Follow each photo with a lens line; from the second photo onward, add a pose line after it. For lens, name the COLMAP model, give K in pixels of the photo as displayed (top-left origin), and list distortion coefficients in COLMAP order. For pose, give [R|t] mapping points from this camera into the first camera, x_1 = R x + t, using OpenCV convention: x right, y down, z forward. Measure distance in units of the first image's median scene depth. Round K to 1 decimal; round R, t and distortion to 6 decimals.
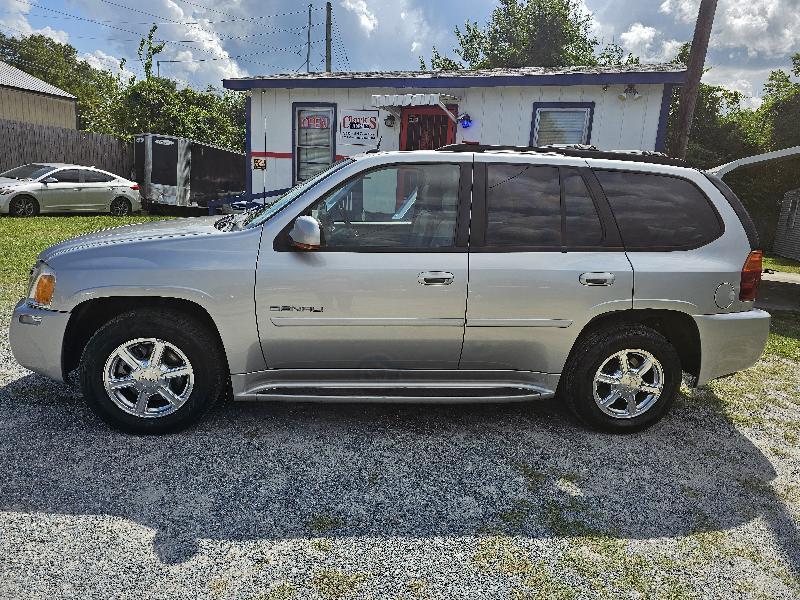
lens RADIAL K [[534.2, 0, 396.8], [0, 534.2, 296.6], [0, 0, 1]] dist [0.027881, -0.010141]
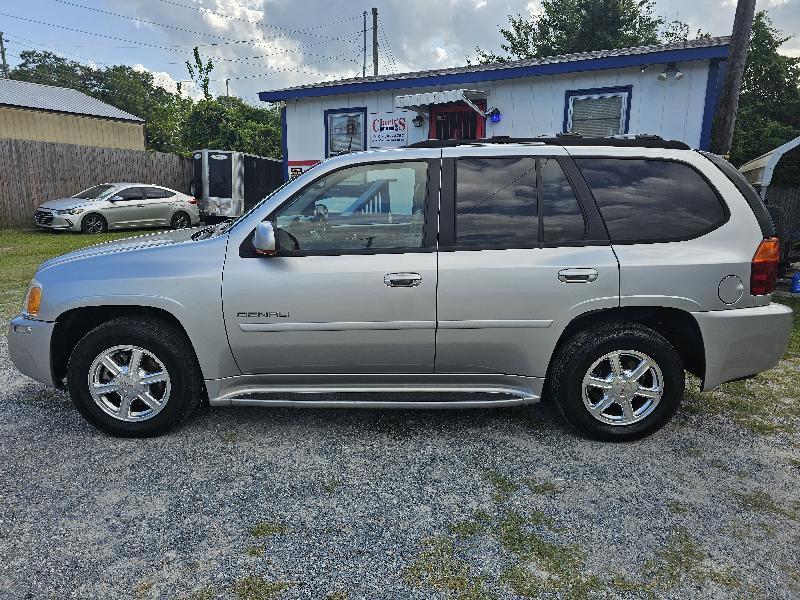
lens RADIAL K [[534.2, 0, 403.3], [0, 534.2, 302.0], [0, 0, 1]] dist [0.027881, -0.010141]
pose [[0.990116, -0.023617, -0.138248, 0.188004], [0.024274, 0.999701, 0.003072, 0.002703], [0.138135, -0.006397, 0.990393, 0.034814]]
